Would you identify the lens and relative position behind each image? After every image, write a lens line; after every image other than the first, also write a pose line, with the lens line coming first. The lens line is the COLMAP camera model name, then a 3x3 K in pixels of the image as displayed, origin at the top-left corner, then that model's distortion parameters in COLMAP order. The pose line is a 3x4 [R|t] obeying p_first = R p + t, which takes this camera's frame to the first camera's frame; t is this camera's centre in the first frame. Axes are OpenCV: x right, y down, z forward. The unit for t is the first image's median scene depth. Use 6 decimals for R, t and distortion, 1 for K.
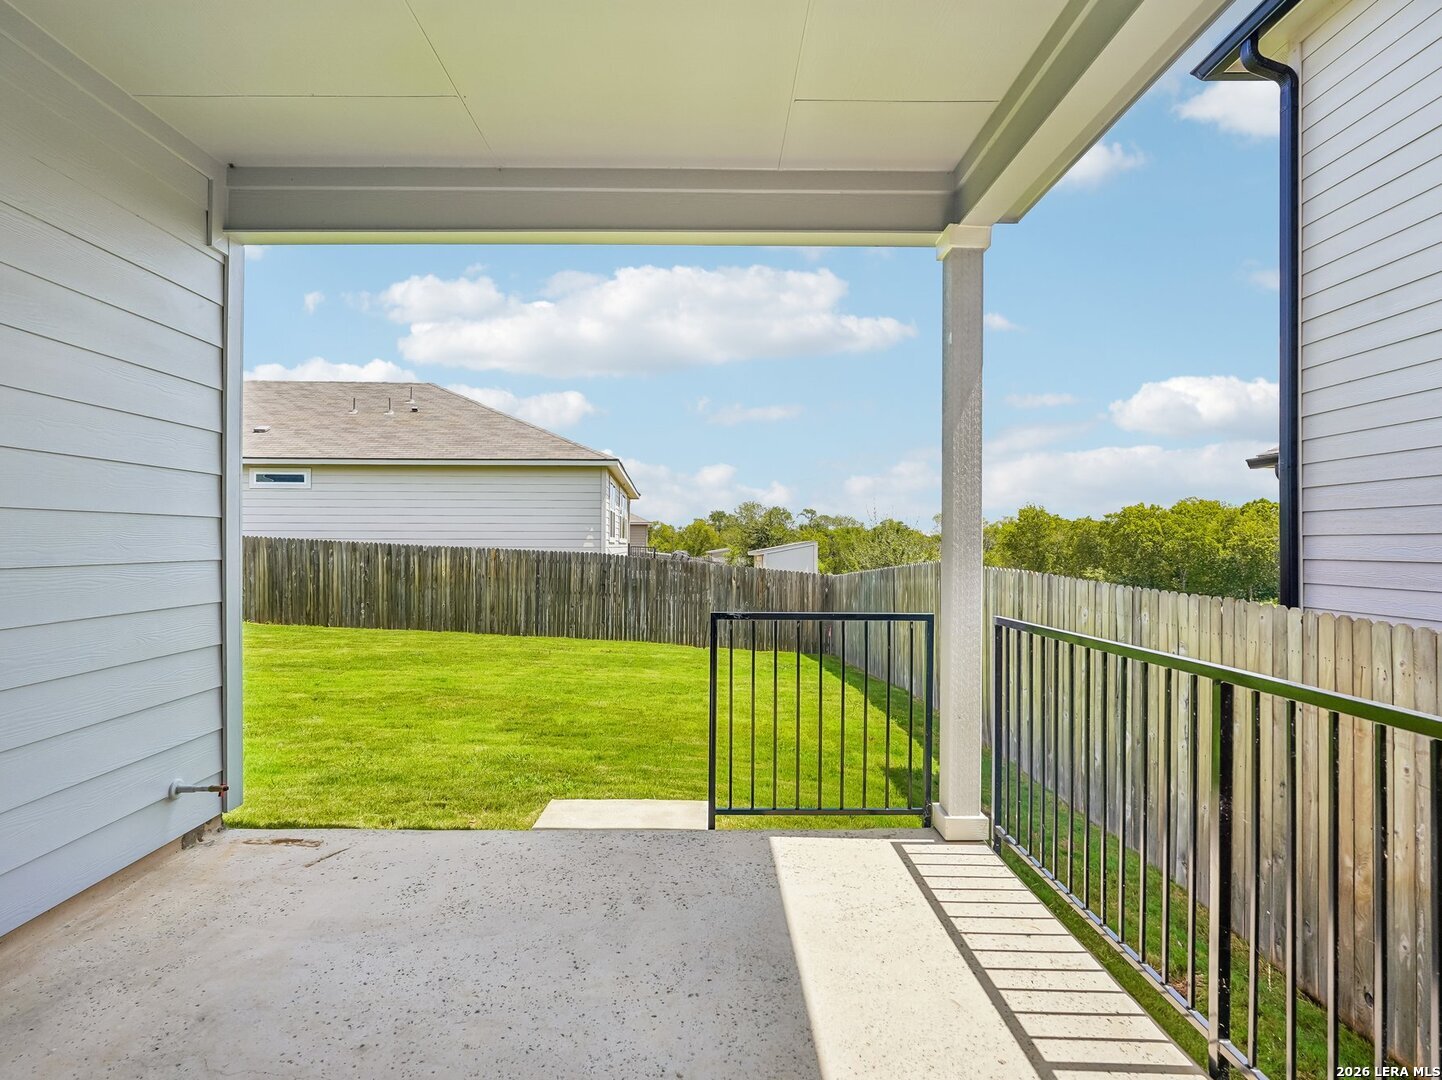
lens RADIAL K [[744.2, 0, 718.9], [0, 744.2, 541.1], [0, 0, 1]] dist [0.014818, -0.001511]
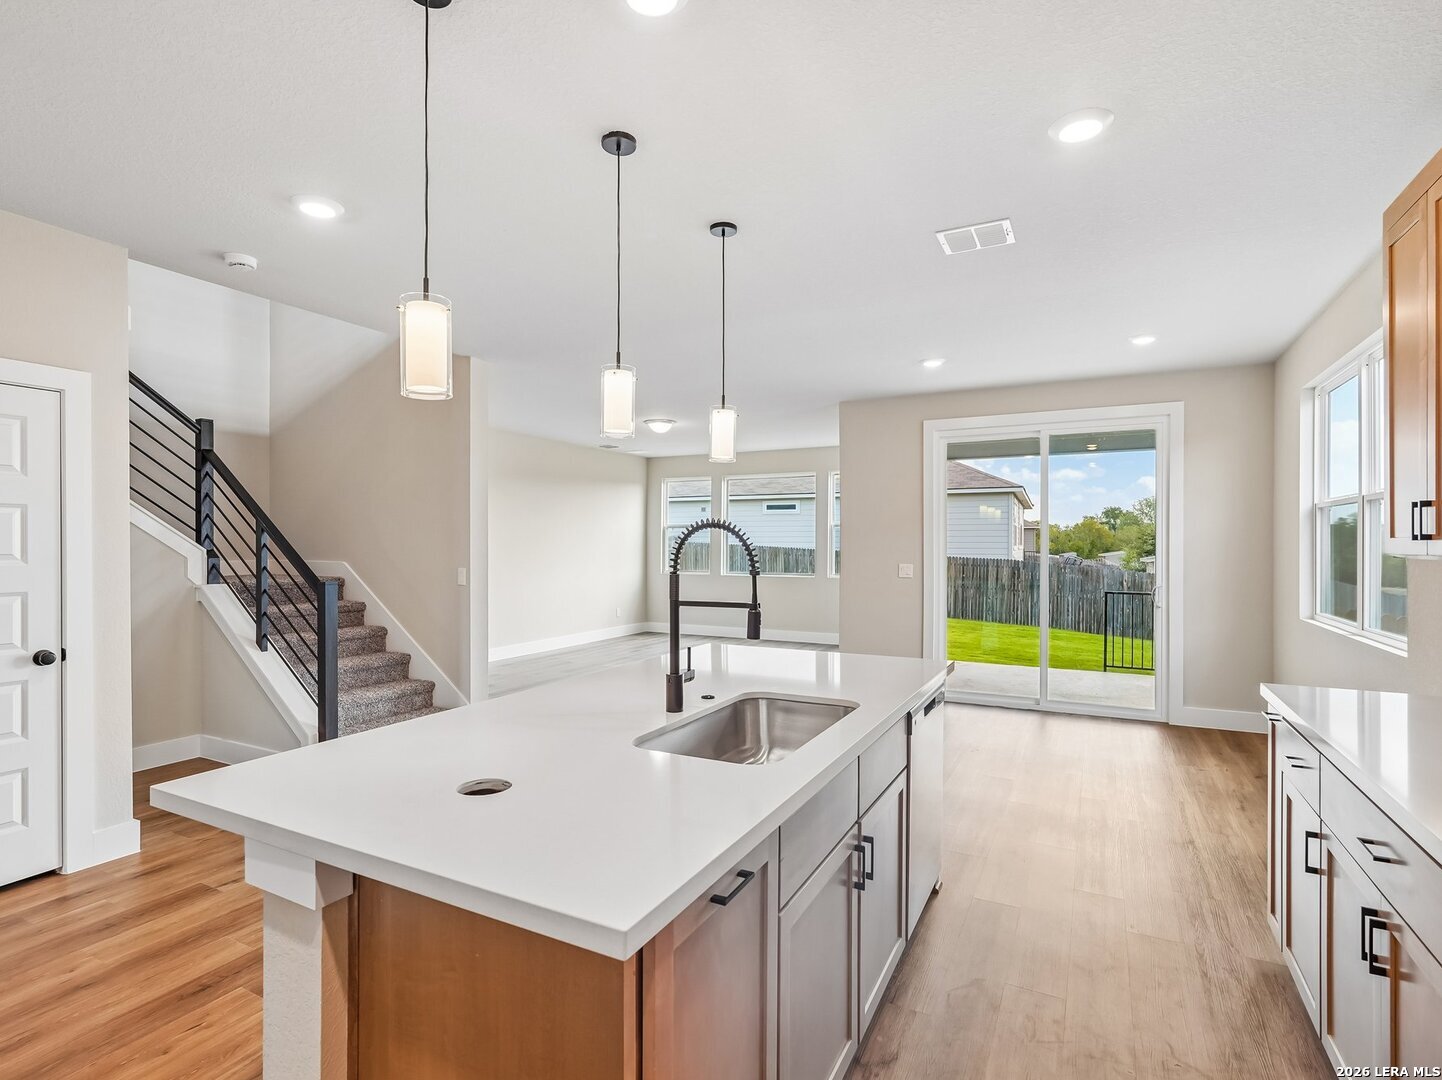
lens RADIAL K [[744.2, 0, 723.7], [0, 744.2, 542.4], [0, 0, 1]] dist [0.014818, -0.001511]
pose [[0.886281, -0.001198, -0.463147, 0.003515], [0.002438, 0.999995, 0.002078, -0.016501], [0.463142, -0.002970, 0.886279, -0.377201]]
